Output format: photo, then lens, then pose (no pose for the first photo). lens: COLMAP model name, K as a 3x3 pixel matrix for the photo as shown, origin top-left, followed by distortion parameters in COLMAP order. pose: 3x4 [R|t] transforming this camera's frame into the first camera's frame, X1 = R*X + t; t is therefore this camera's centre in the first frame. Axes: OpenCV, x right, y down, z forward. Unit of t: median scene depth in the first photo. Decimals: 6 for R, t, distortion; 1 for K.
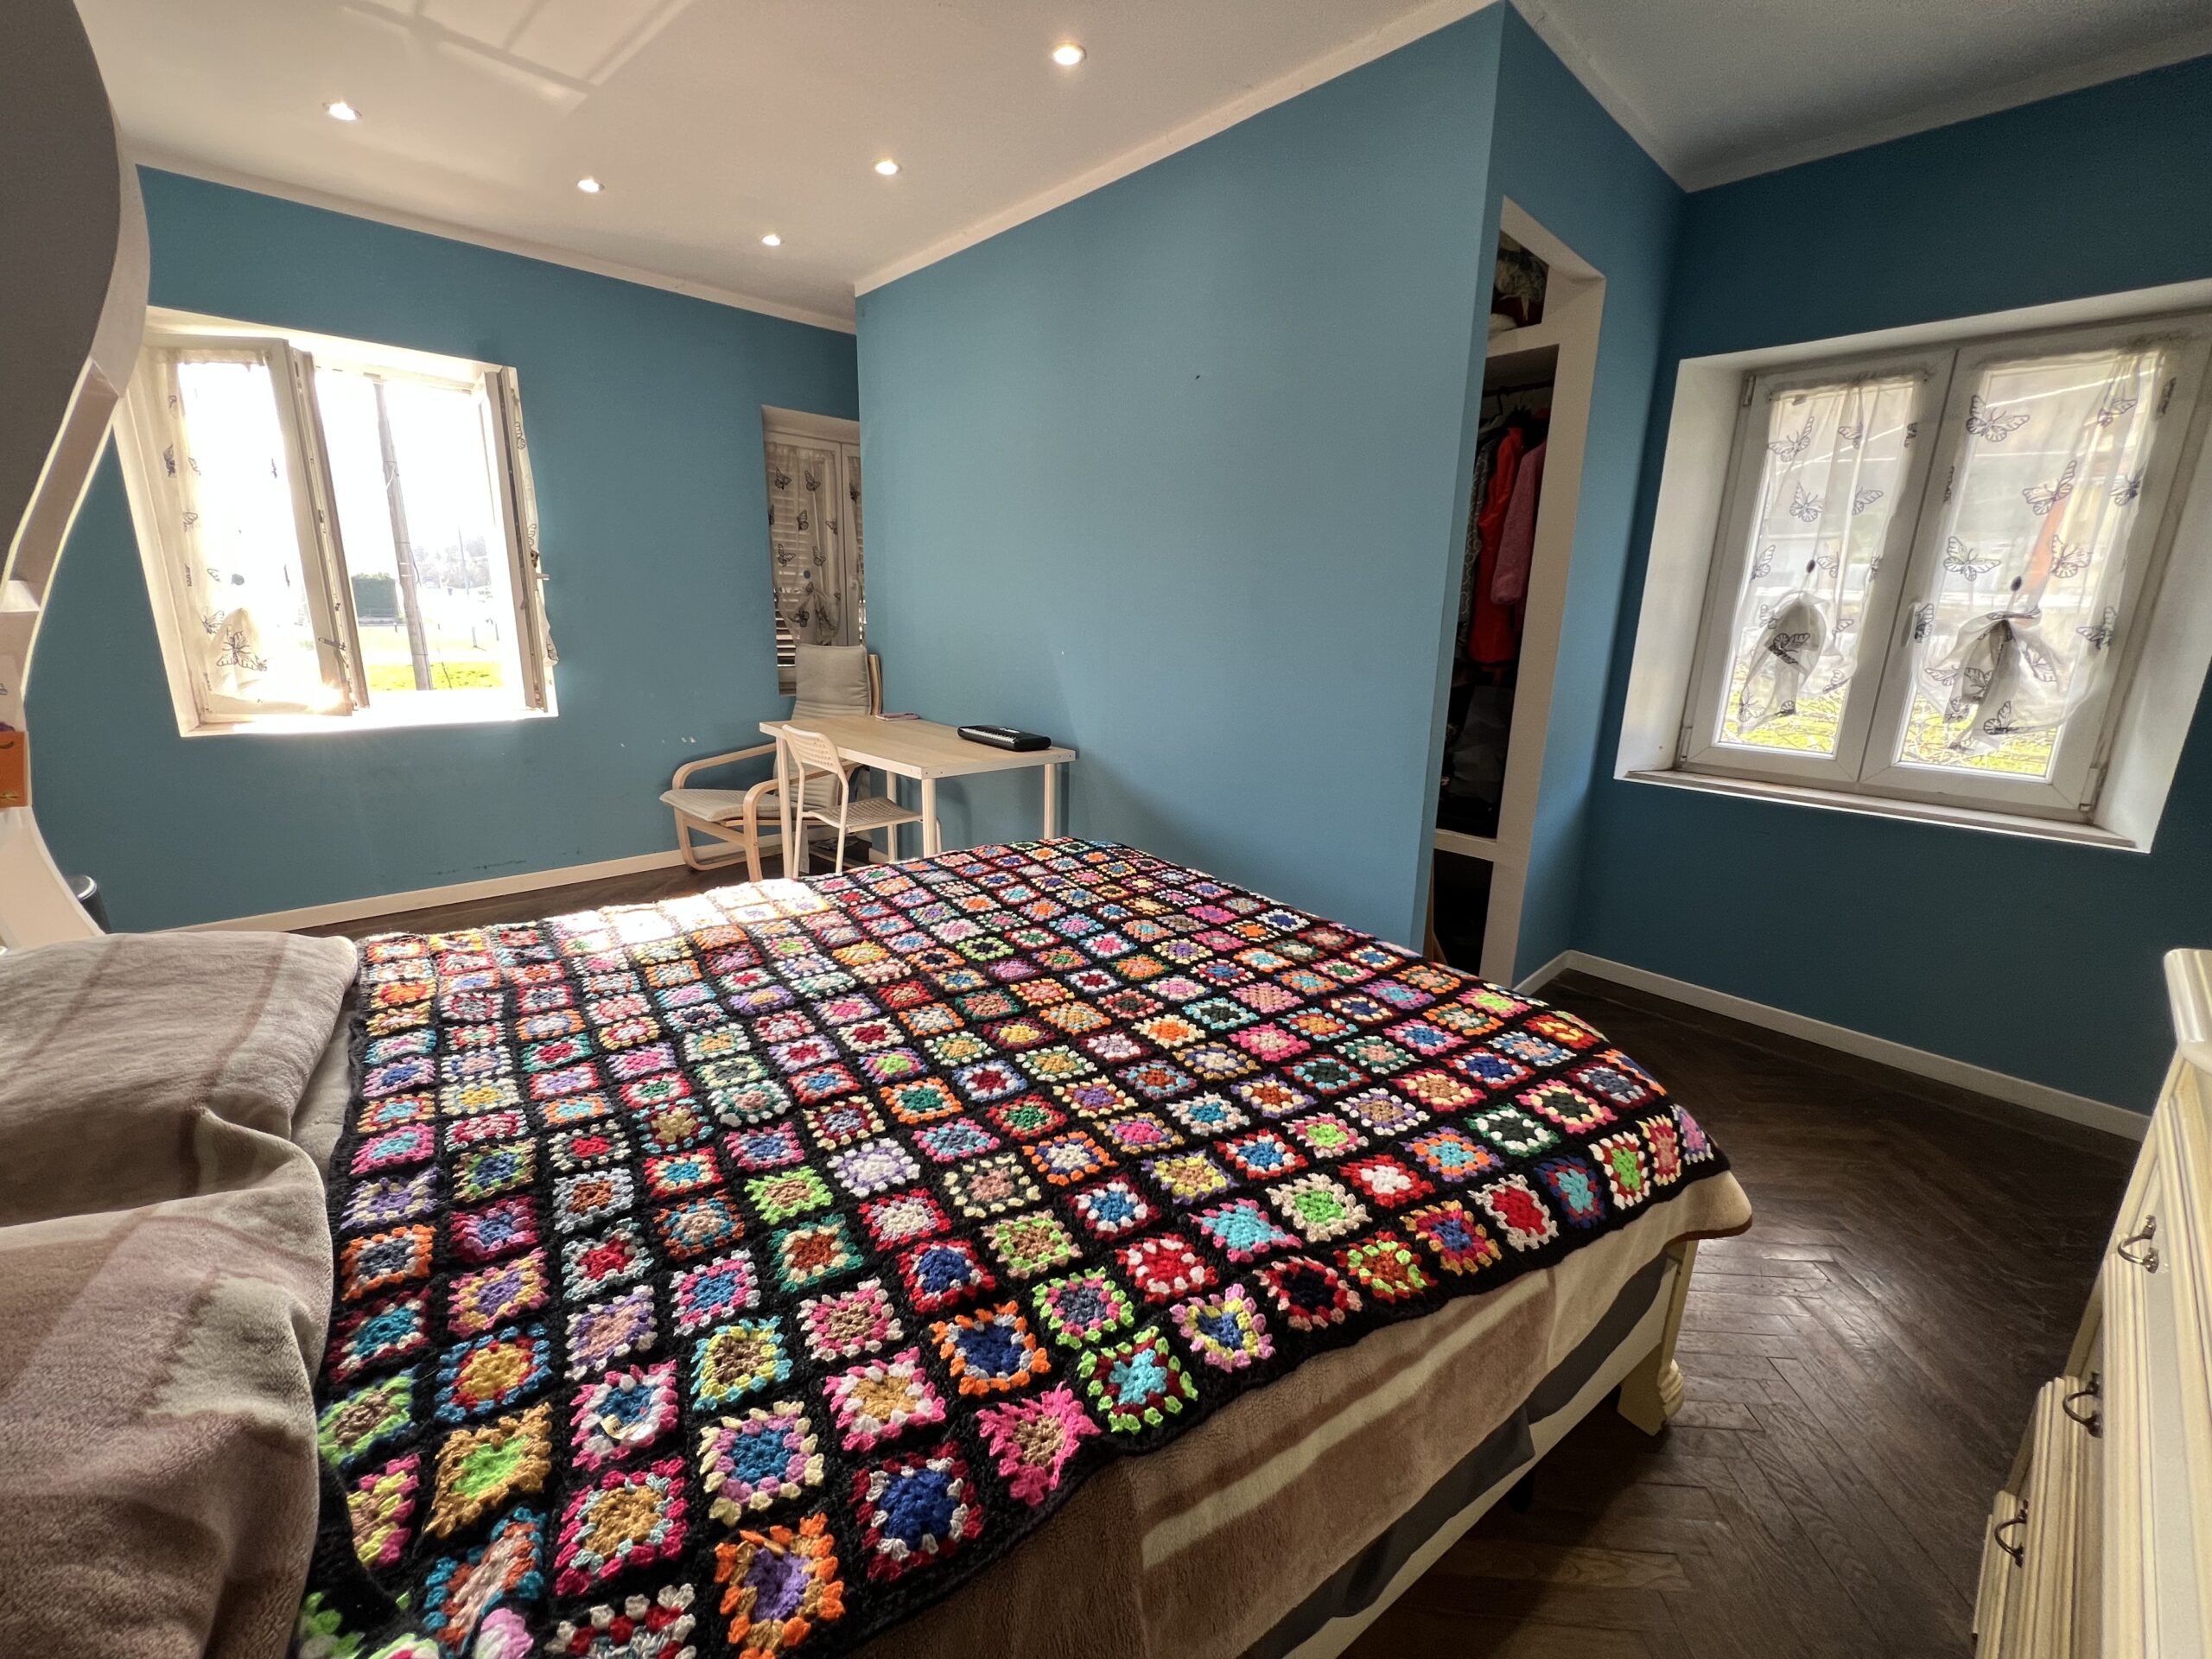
lens RADIAL K [[887.2, 0, 1101.3], [0, 887.2, 820.5], [0, 0, 1]] dist [-0.004284, 0.002025]
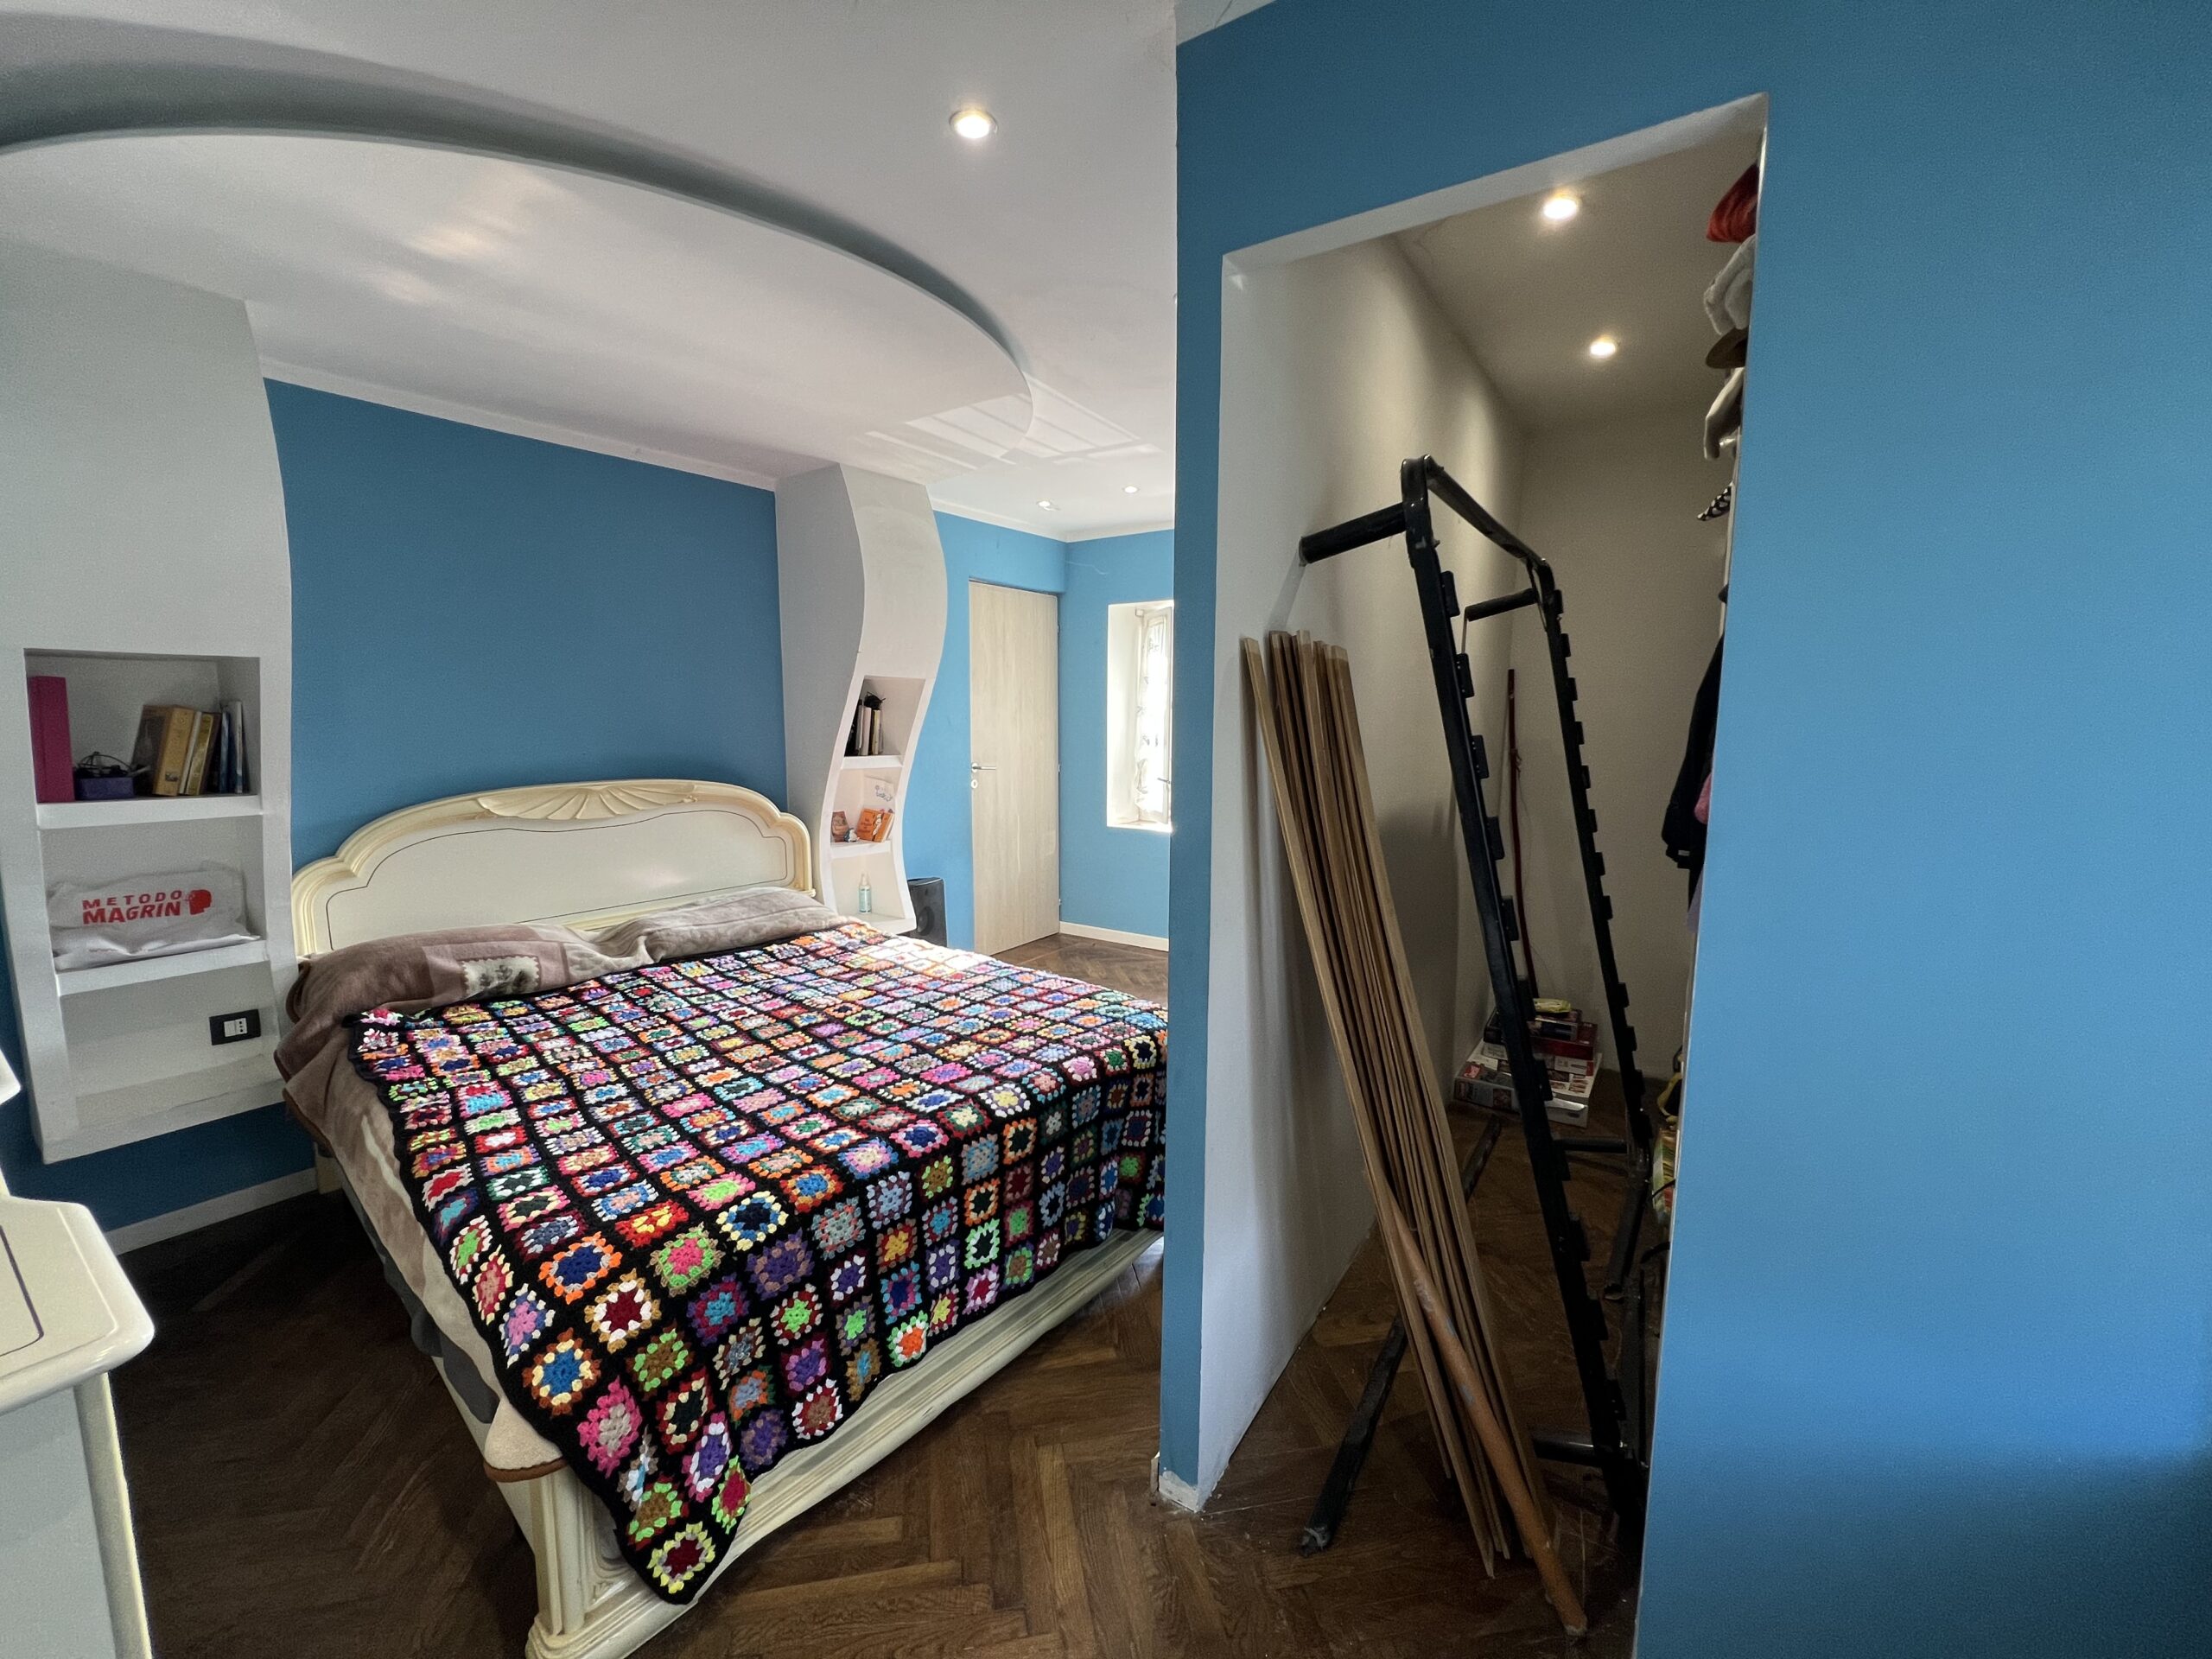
lens RADIAL K [[887.2, 0, 1101.3], [0, 887.2, 820.5], [0, 0, 1]] dist [-0.004284, 0.002025]
pose [[0.230457, 0.093444, -0.968586, 1.508157], [-0.225520, 0.973407, 0.040251, -0.356848], [0.946589, 0.209159, 0.245402, 1.077110]]
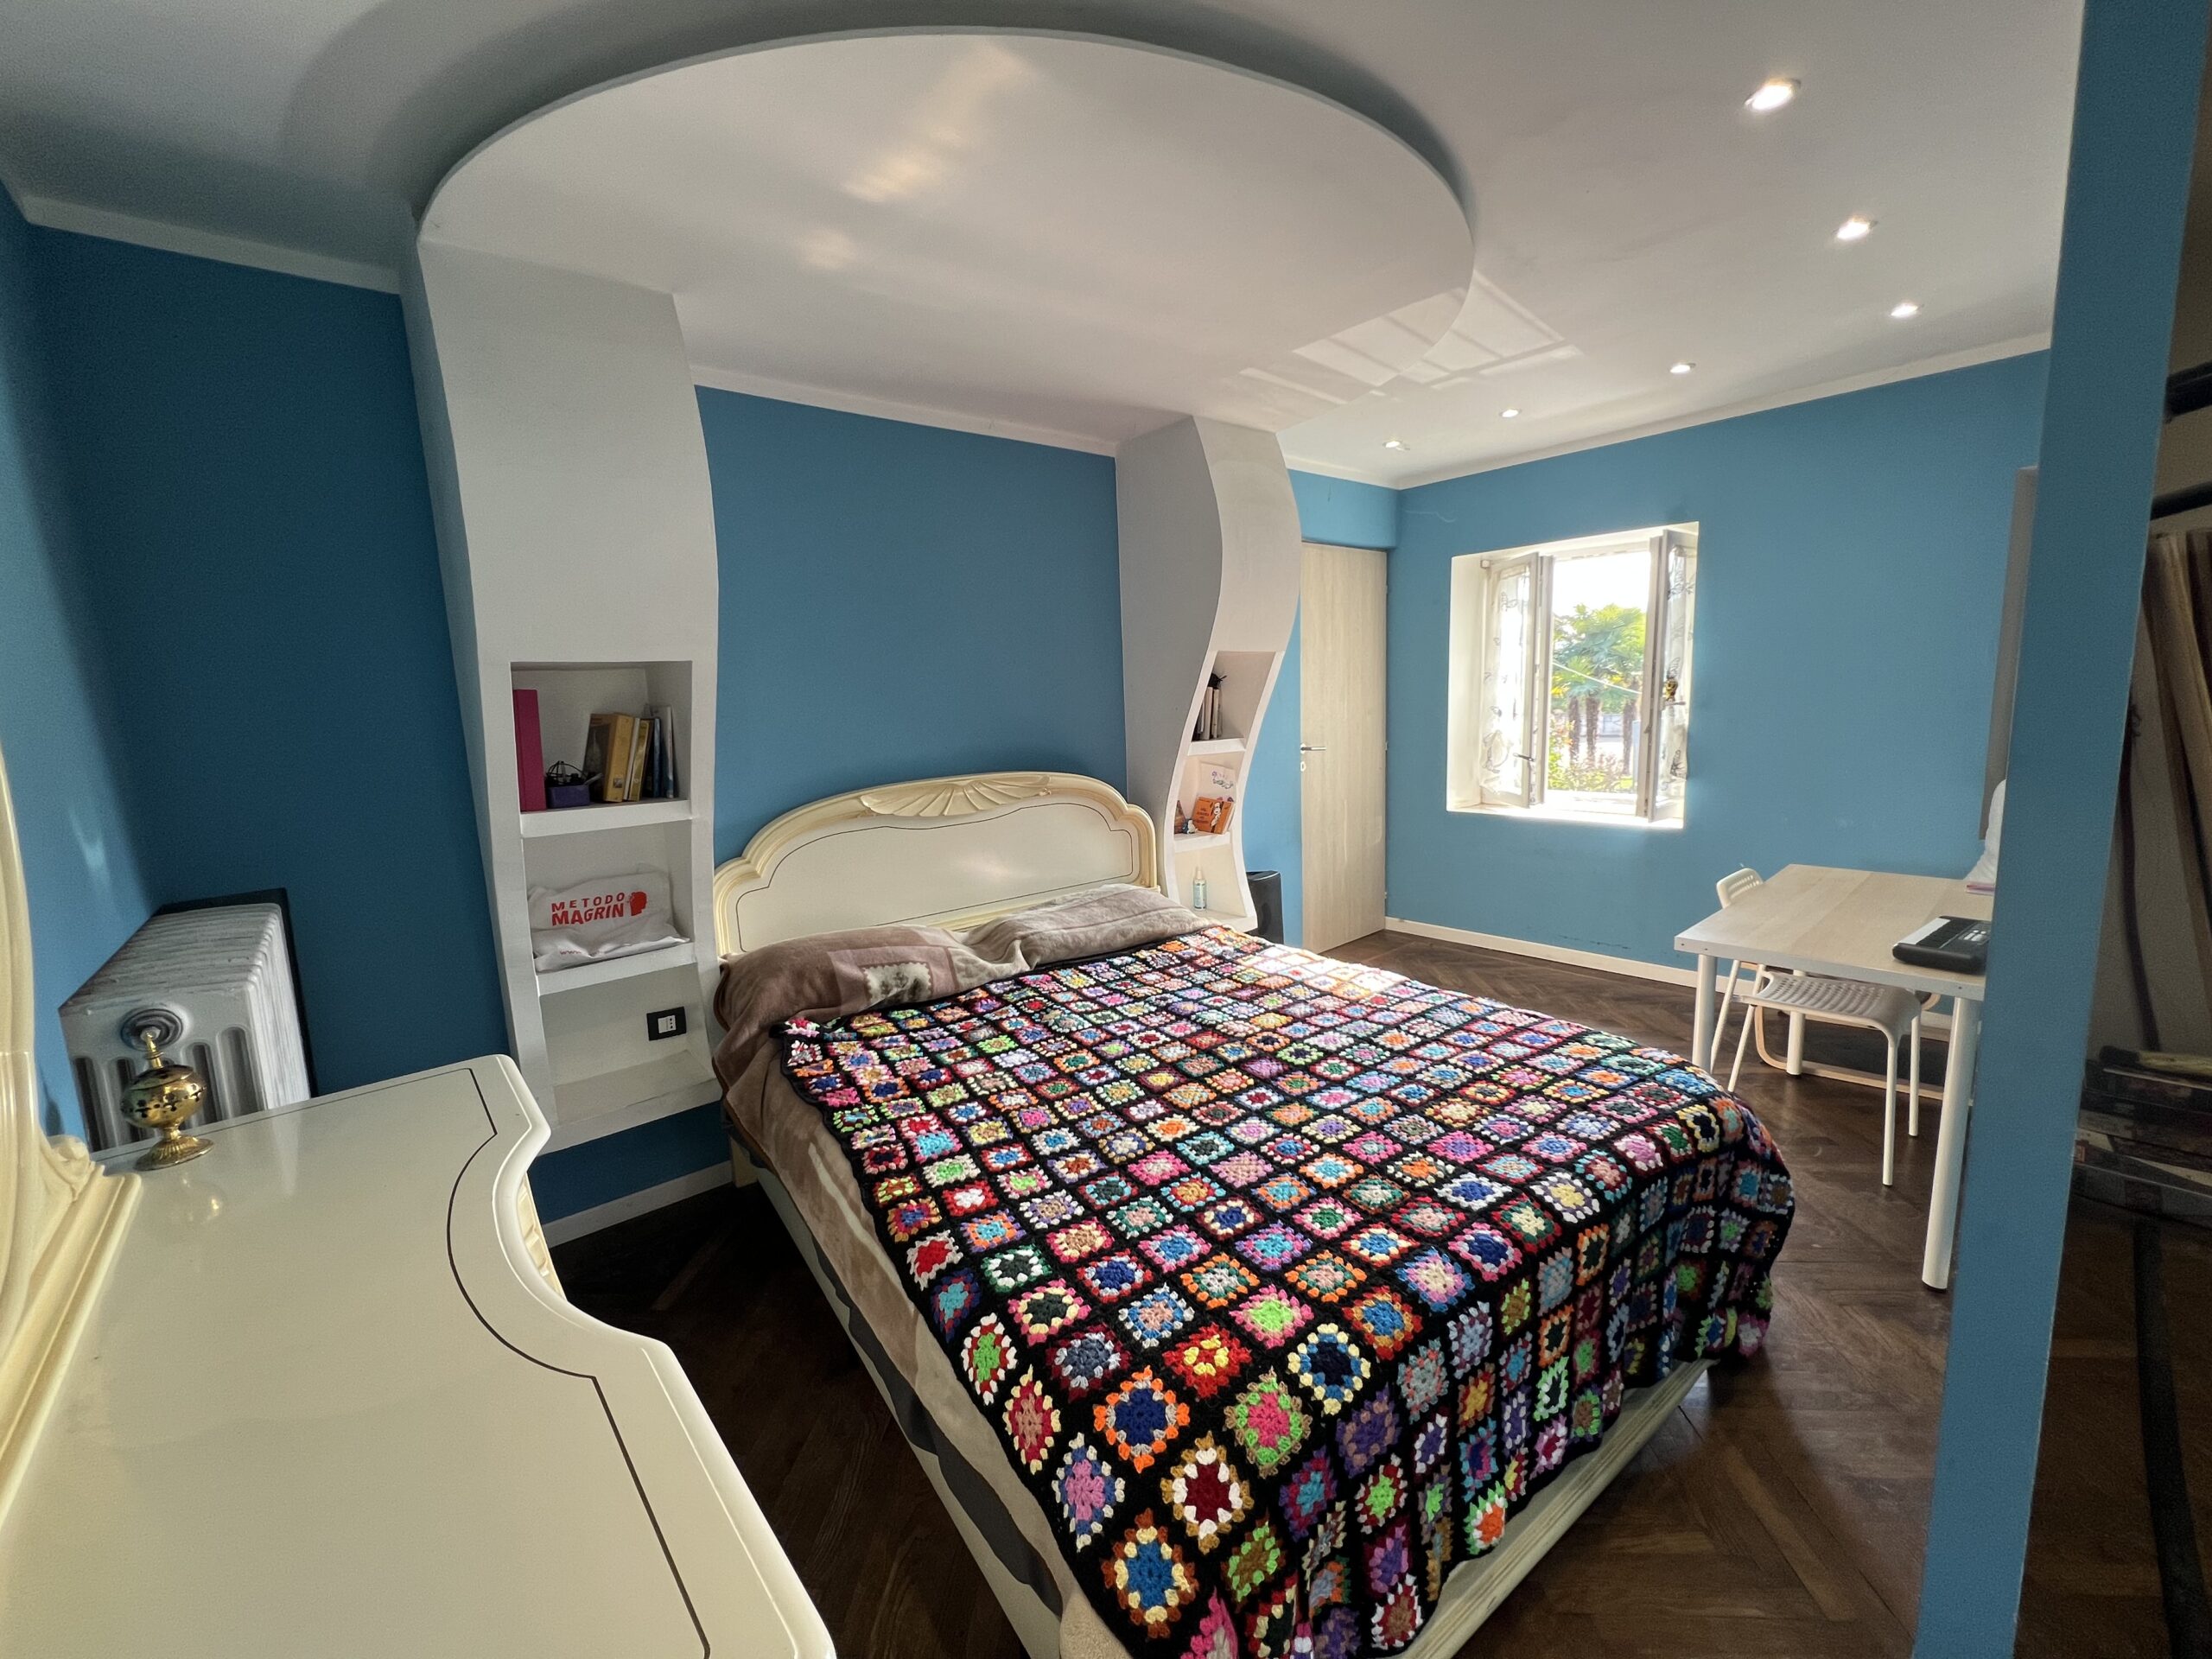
lens RADIAL K [[887.2, 0, 1101.3], [0, 887.2, 820.5], [0, 0, 1]] dist [-0.004284, 0.002025]
pose [[-0.019105, 0.117953, -0.992835, 1.189982], [-0.196023, 0.973302, 0.119405, -0.295673], [0.980413, 0.196900, 0.004526, 0.757767]]
